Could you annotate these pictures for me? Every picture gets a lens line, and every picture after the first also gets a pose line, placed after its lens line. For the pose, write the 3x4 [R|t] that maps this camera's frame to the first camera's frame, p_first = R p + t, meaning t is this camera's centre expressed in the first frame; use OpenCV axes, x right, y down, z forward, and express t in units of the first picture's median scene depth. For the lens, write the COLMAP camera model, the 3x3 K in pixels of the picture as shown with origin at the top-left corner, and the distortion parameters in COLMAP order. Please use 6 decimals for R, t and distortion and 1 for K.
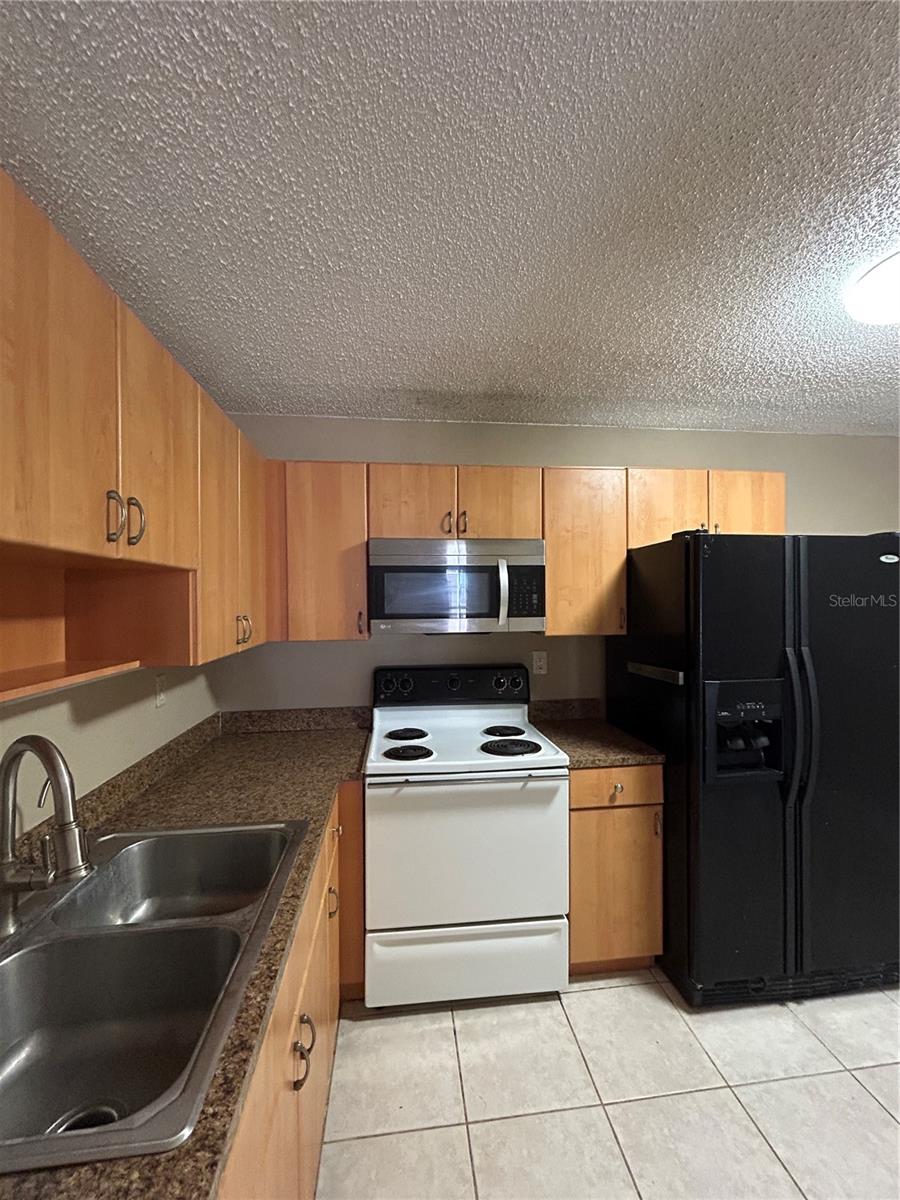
lens RADIAL K [[481.3, 0, 452.5], [0, 481.3, 602.9], [0, 0, 1]] dist [-0.001822, -0.000026]
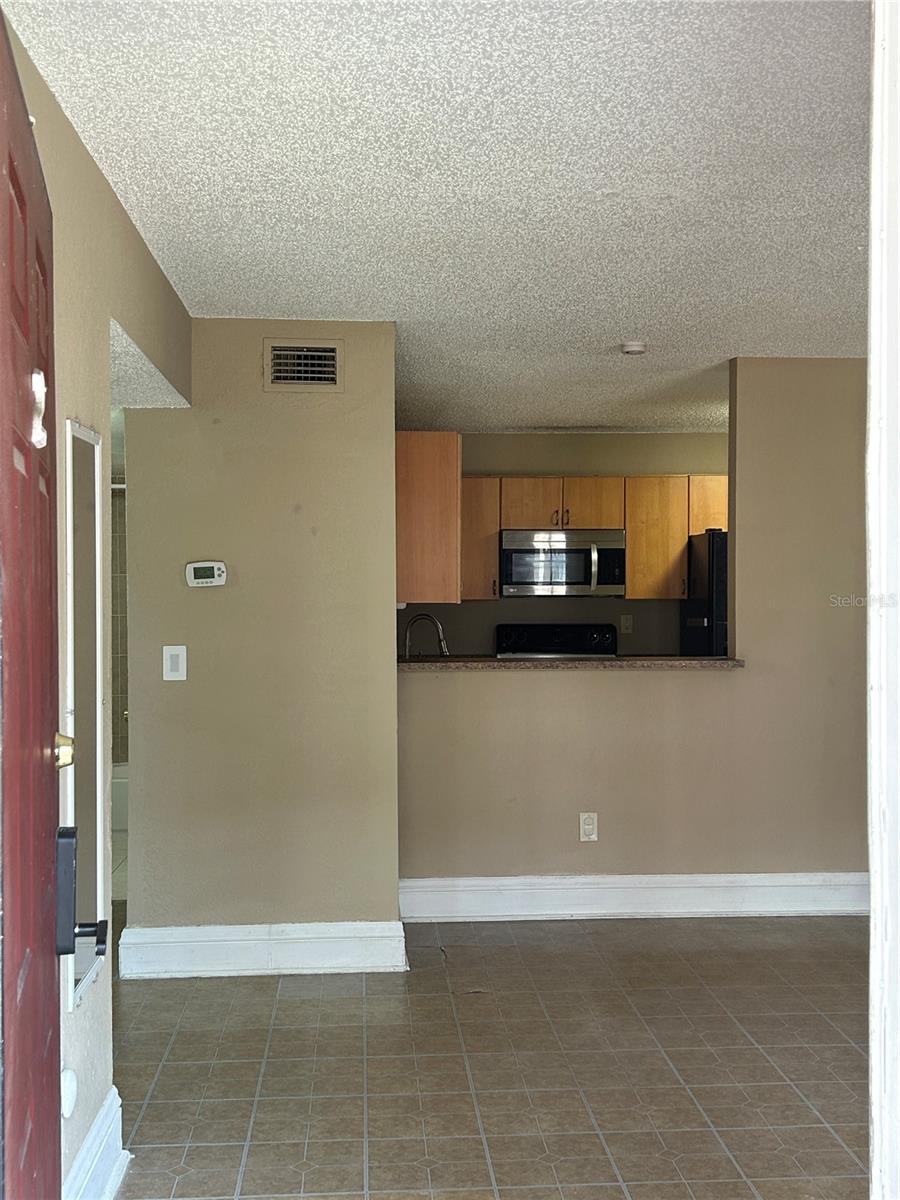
lens RADIAL K [[1332.2, 0, 451.4], [0, 1332.2, 600.5], [0, 0, 1]] dist [0.069861, 0.000000]
pose [[0.998149, 0.005817, -0.060545, -0.076181], [-0.005836, 0.999983, -0.000140, 0.078388], [0.060543, 0.000493, 0.998165, -2.922861]]
